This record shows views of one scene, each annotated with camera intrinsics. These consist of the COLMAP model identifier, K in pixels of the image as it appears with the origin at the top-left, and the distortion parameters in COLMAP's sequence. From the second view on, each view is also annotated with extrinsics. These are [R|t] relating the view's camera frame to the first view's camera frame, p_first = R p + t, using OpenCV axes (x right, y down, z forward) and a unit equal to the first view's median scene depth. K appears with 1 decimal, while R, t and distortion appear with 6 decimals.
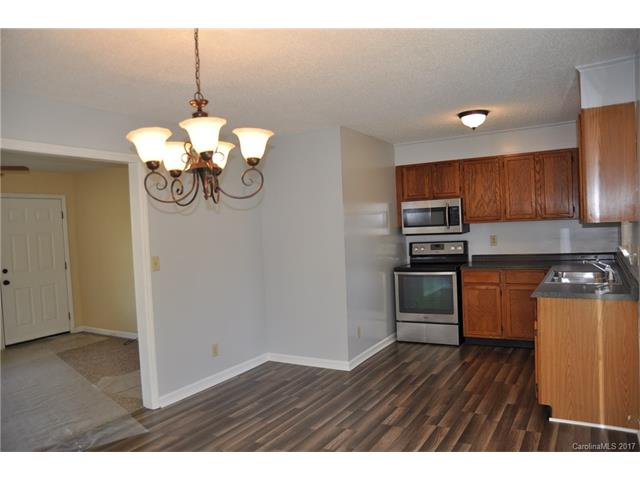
lens RADIAL K [[480.7, 0, 321.9], [0, 480.7, 241.1], [0, 0, 1]] dist [-0.083412, 0.075317]
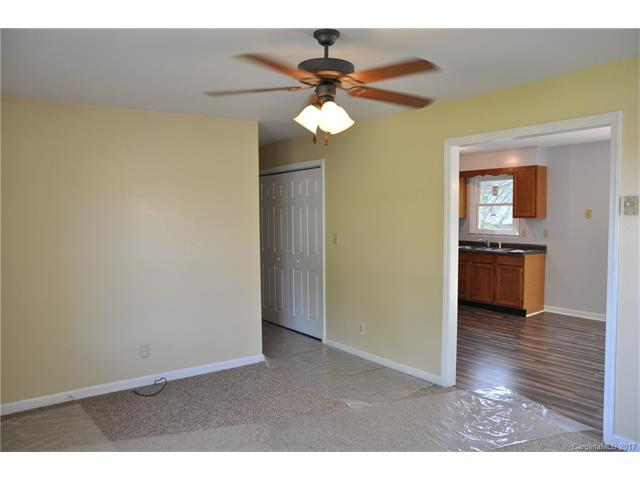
lens RADIAL K [[480.7, 0, 319.2], [0, 480.7, 237.7], [0, 0, 1]] dist [-0.083412, 0.075317]
pose [[0.399442, -0.004084, 0.916749, -1.133921], [0.025162, 0.999662, -0.006510, 0.024072], [-0.916413, 0.025667, 0.399410, 0.659697]]
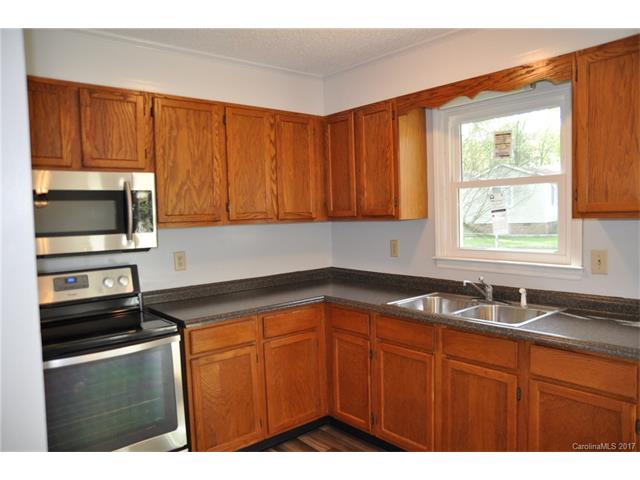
lens RADIAL K [[480.7, 0, 320.2], [0, 480.7, 239.3], [0, 0, 1]] dist [-0.083412, 0.075317]
pose [[0.336756, -0.011633, 0.941520, -0.102294], [0.047186, 0.998876, -0.004536, -0.018269], [-0.940409, 0.045954, 0.336927, 0.767147]]
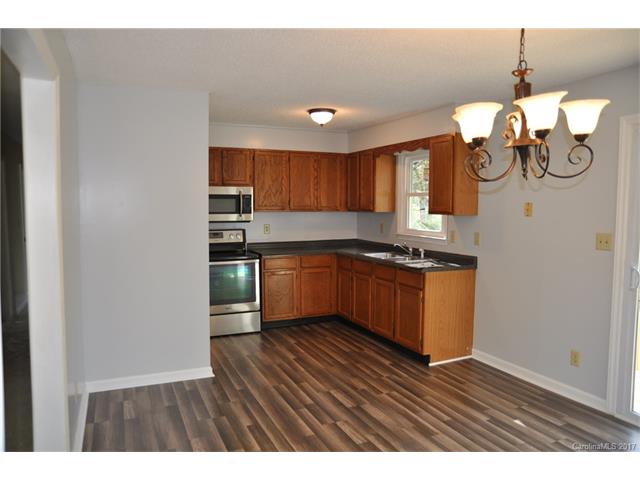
lens RADIAL K [[480.7, 0, 319.9], [0, 480.7, 240.6], [0, 0, 1]] dist [-0.083412, 0.075317]
pose [[0.582237, -0.011948, 0.812931, -0.505416], [-0.000884, 0.999882, 0.015329, 0.009124], [-0.813018, -0.009644, 0.582158, 0.319608]]
